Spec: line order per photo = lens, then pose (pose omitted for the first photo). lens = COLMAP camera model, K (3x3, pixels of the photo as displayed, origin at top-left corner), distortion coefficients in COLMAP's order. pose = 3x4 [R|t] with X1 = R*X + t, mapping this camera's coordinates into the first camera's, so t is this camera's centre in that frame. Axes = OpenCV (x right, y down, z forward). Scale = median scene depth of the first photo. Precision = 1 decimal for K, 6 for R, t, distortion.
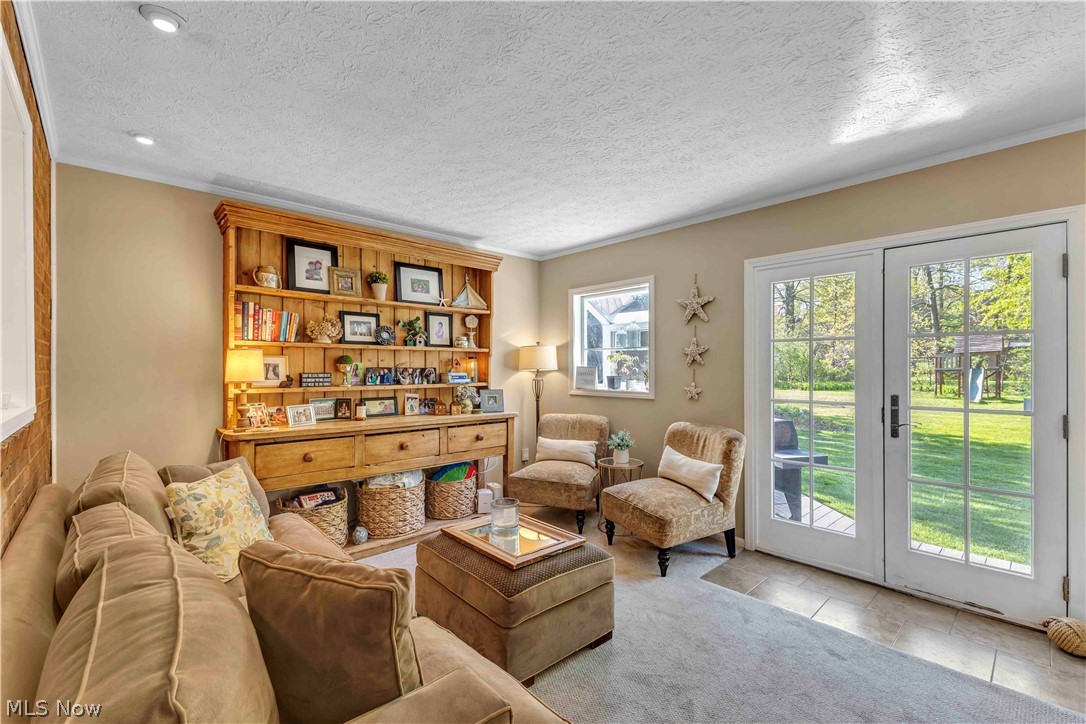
lens RADIAL K [[464.7, 0, 543.0], [0, 464.7, 362.0], [0, 0, 1]] dist [0.000767, 0.000202]
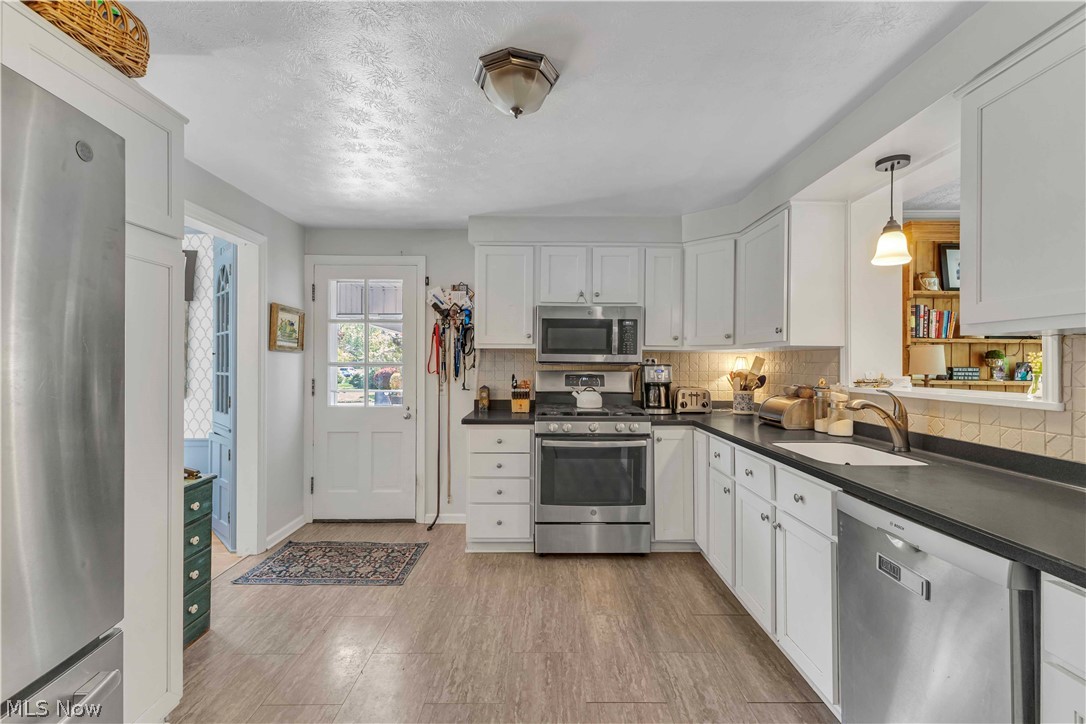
lens RADIAL K [[464.7, 0, 543.0], [0, 464.7, 362.0], [0, 0, 1]] dist [0.000767, 0.000202]
pose [[0.734154, 0.001475, -0.678981, -0.447717], [0.002544, 0.999985, 0.004923, 0.004003], [0.678978, -0.005342, 0.734139, -0.403332]]
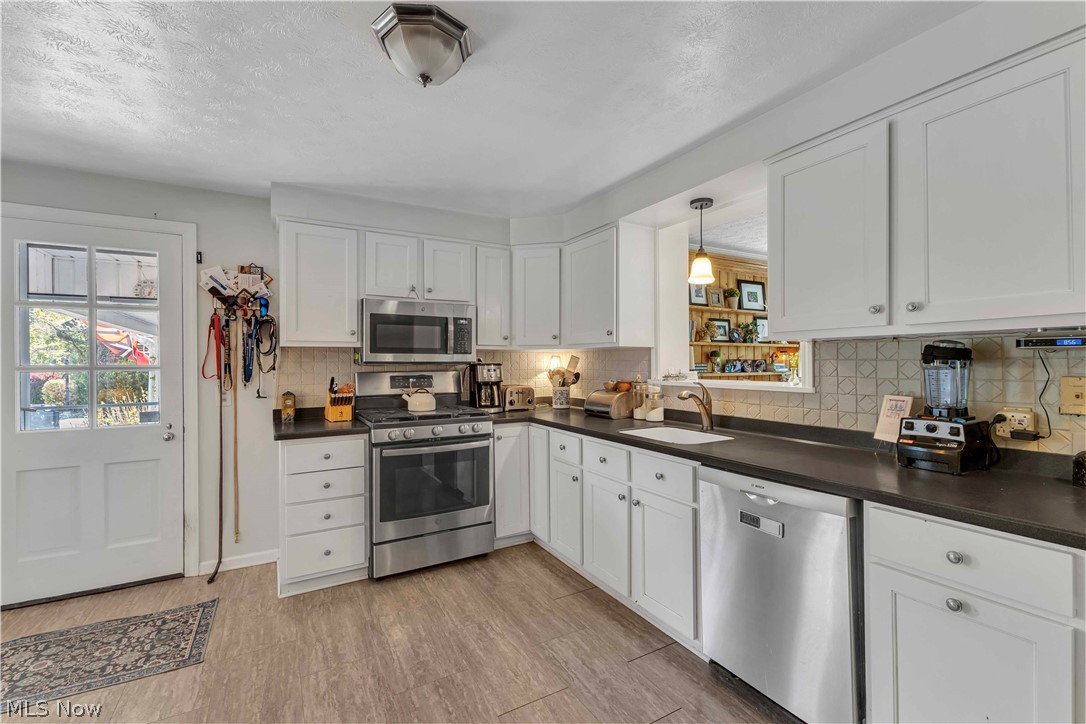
lens RADIAL K [[470.3, 0, 543.3], [0, 470.3, 362.8], [0, 0, 1]] dist [-0.000354, -0.000386]
pose [[0.973618, -0.004187, -0.228144, -0.588544], [0.007143, 0.999901, 0.012132, 0.001449], [0.228071, -0.013442, 0.973552, -0.462248]]
